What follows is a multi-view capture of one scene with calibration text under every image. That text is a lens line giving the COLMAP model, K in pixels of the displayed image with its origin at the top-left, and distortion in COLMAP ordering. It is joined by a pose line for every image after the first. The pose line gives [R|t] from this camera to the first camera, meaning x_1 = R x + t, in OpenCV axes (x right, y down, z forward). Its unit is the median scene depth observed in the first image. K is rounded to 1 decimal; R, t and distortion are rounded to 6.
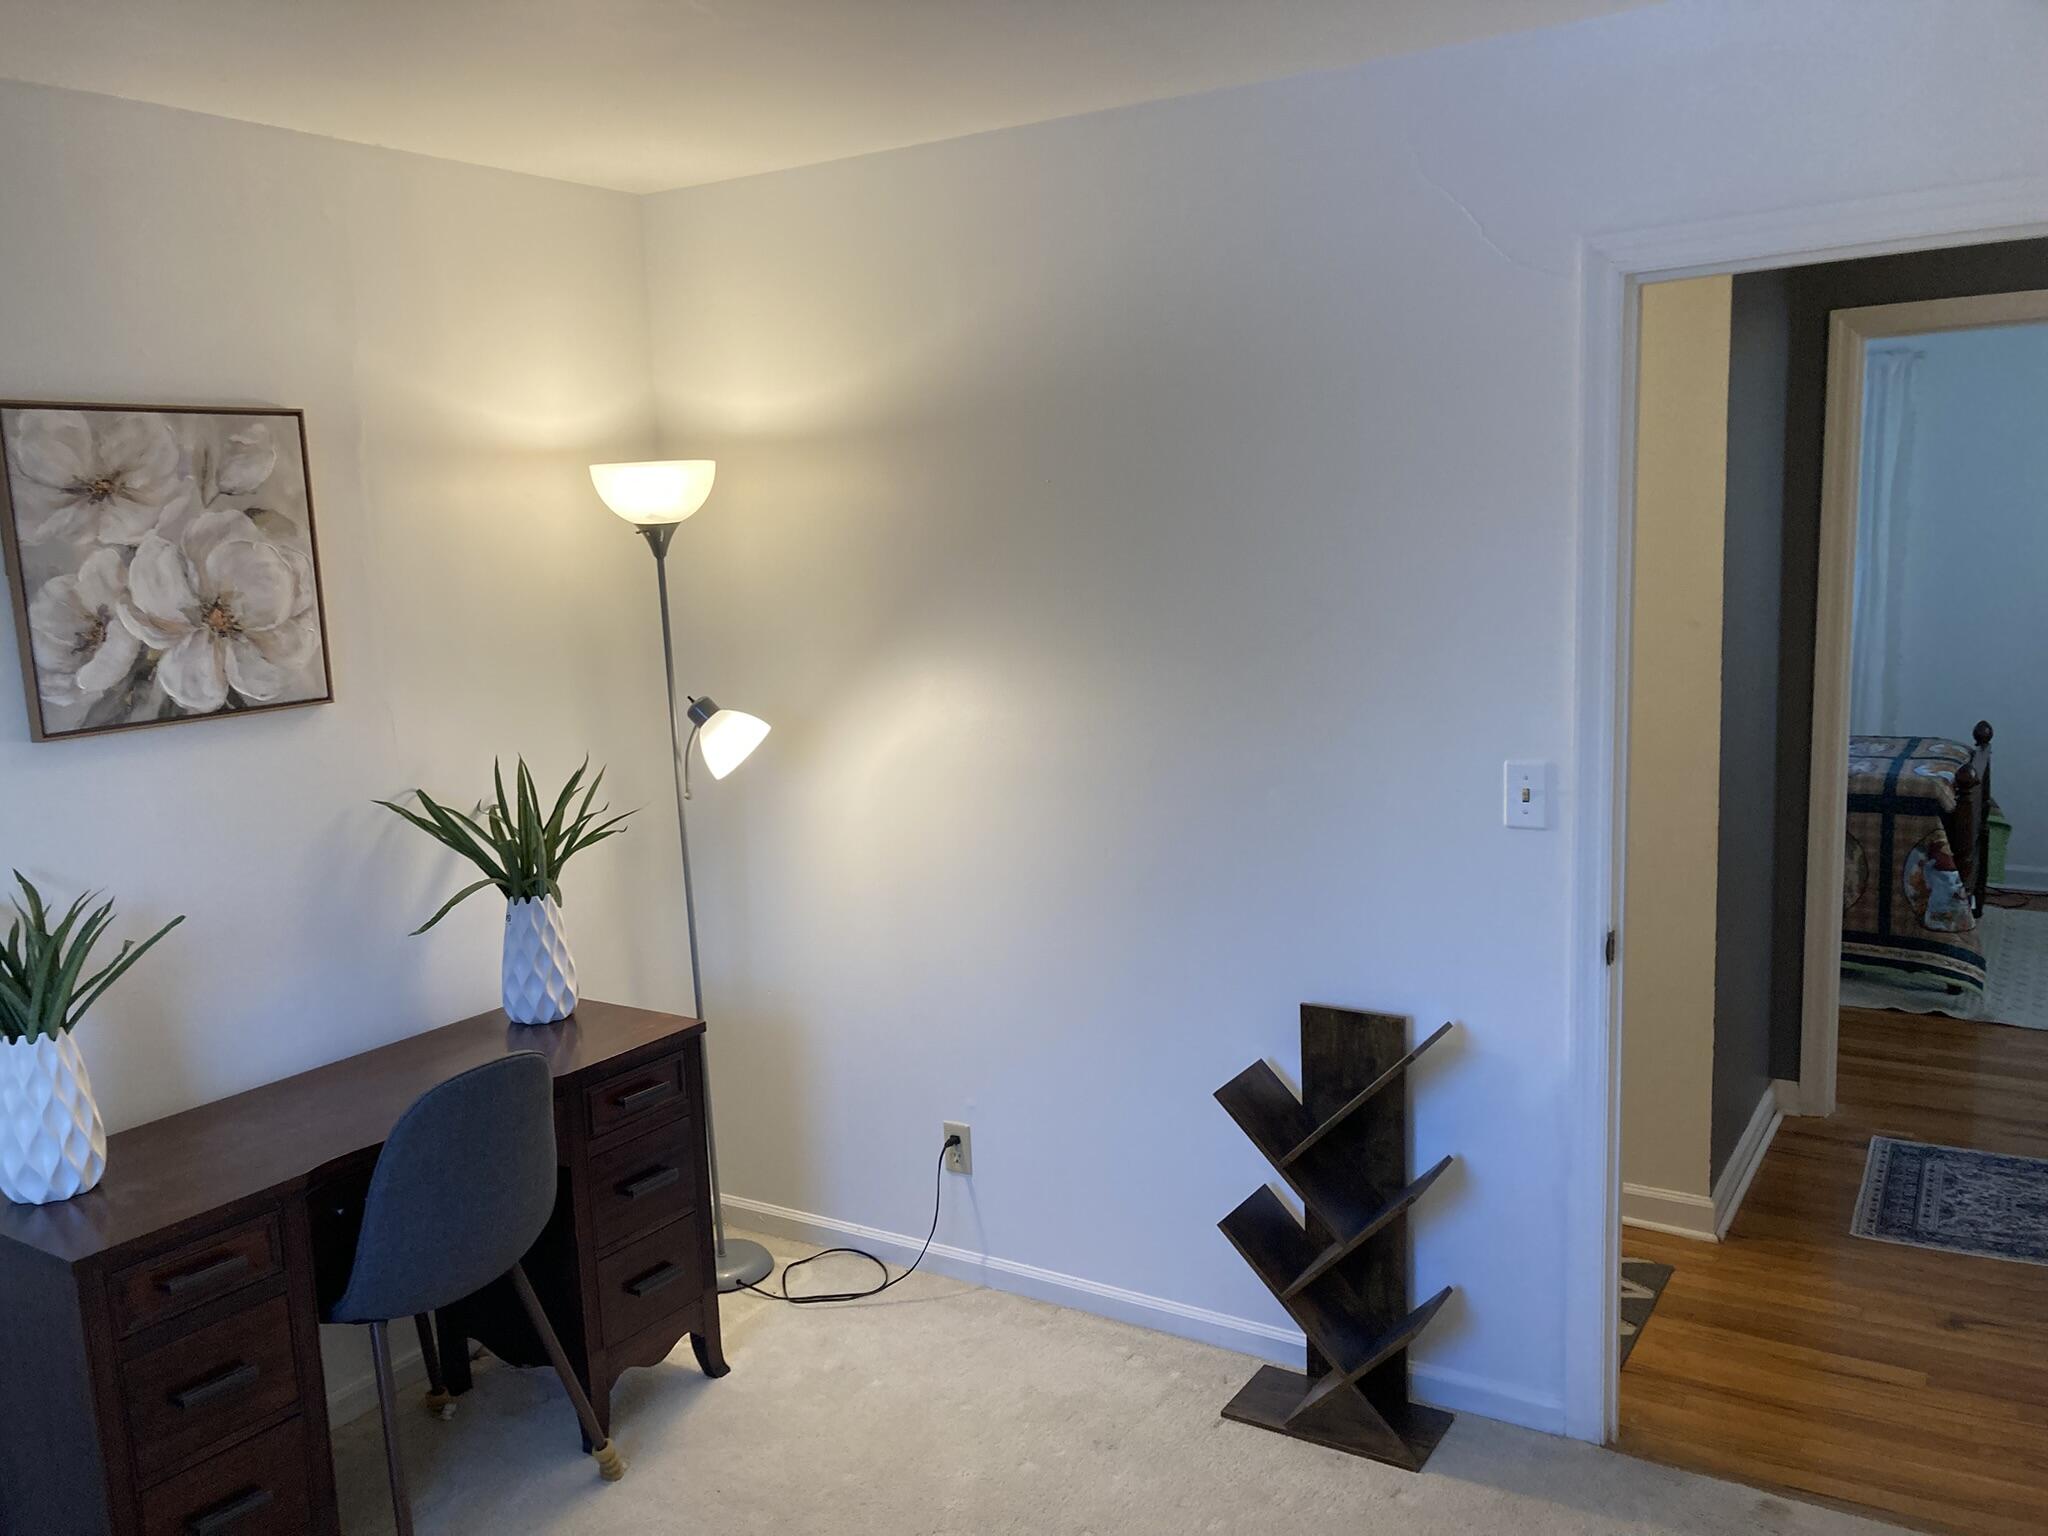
lens RADIAL K [[1650.1, 0, 1024.7], [0, 1650.1, 809.5], [0, 0, 1]] dist [-0.000168, 0.001191]
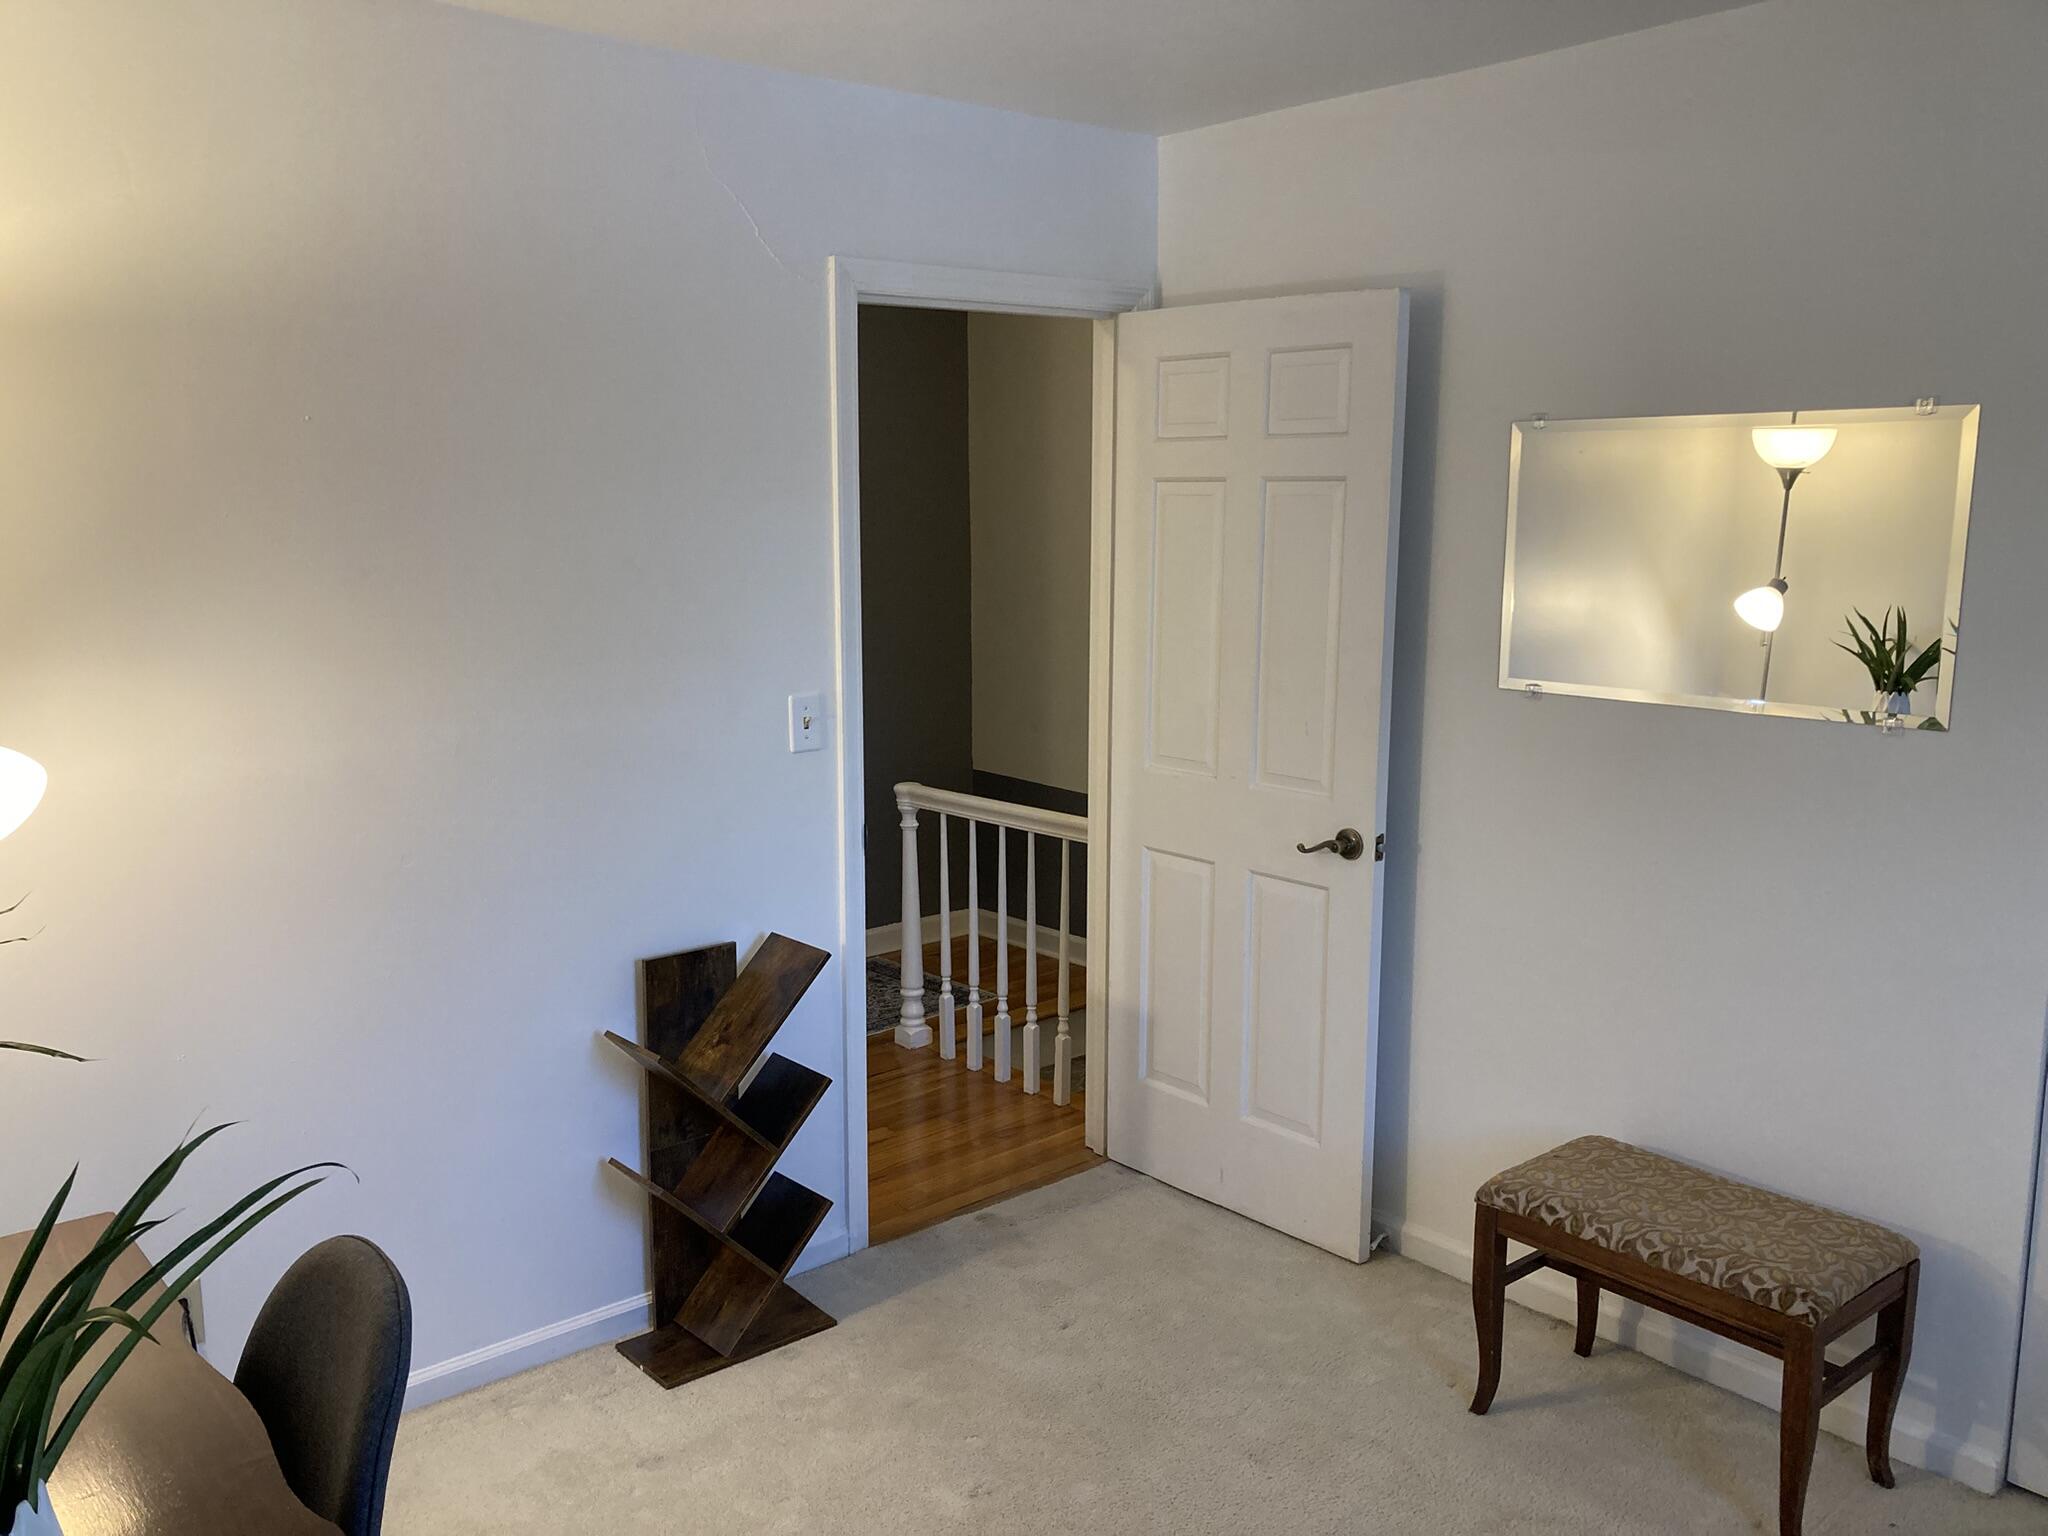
lens RADIAL K [[1678.8, 0, 1019.0], [0, 1678.8, 744.9], [0, 0, 1]] dist [0.010234, 0.001197]
pose [[0.273182, -0.105359, 0.956175, -0.802511], [0.147188, 0.986858, 0.066688, -0.050804], [-0.950635, 0.122520, 0.285100, 0.510279]]
